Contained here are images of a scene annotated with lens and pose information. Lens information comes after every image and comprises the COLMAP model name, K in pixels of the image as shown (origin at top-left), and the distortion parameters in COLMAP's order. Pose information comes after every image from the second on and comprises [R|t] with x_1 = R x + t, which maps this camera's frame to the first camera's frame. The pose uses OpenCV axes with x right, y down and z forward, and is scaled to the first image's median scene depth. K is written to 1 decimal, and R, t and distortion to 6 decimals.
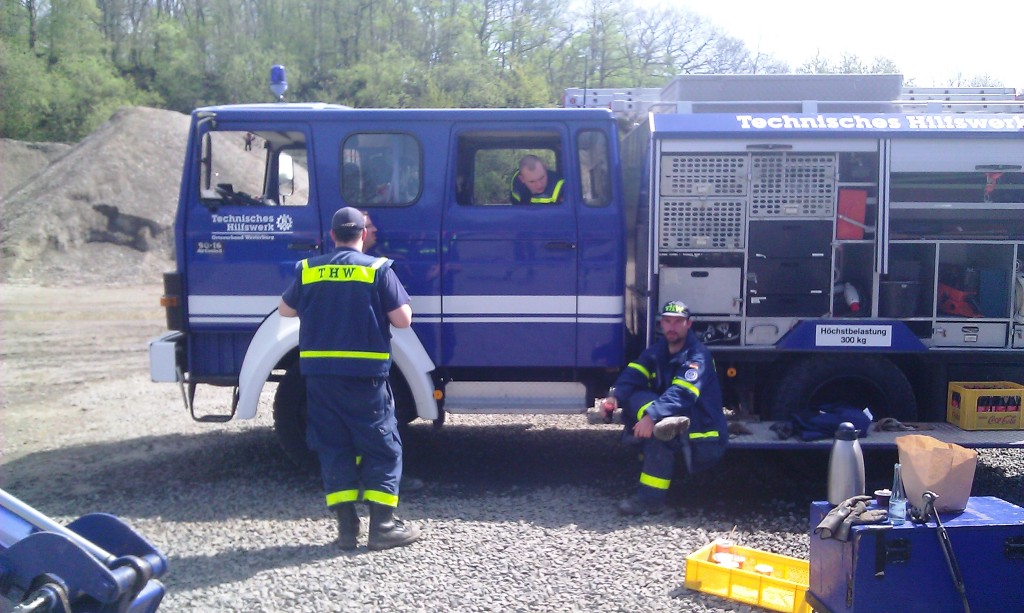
lens RADIAL K [[1031.0, 0, 439.7], [0, 1031.0, 311.6], [0, 0, 1]] dist [-0.002398, 0.000000]
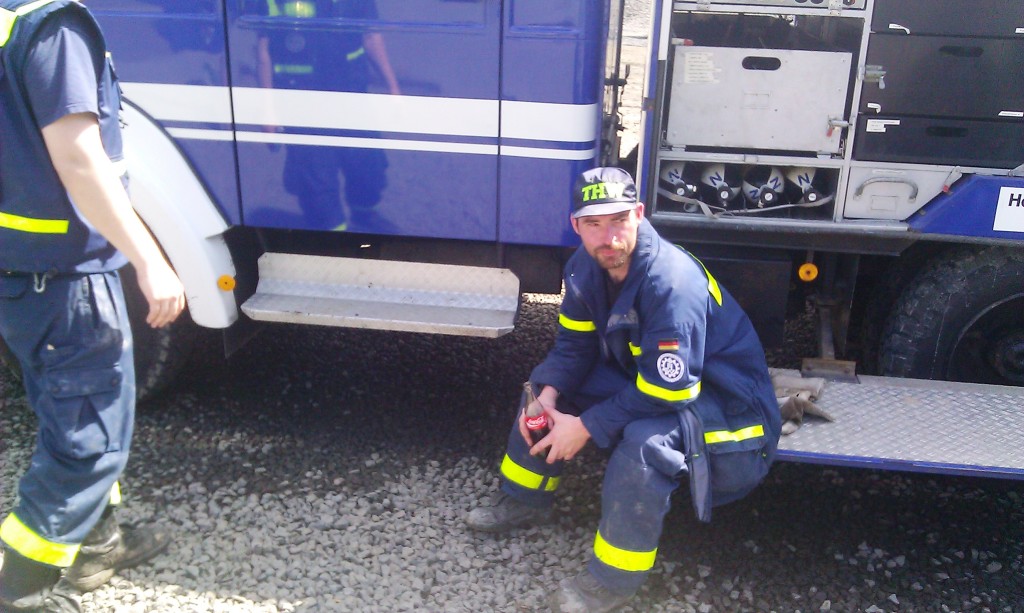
lens RADIAL K [[1031.0, 0, 483.2], [0, 1031.0, 285.9], [0, 0, 1]] dist [-0.002398, 0.000000]
pose [[0.997891, 0.045296, -0.046496, 0.152923], [-0.032617, 0.969191, 0.244141, -0.049036], [0.056122, -0.242110, 0.968624, 0.517463]]
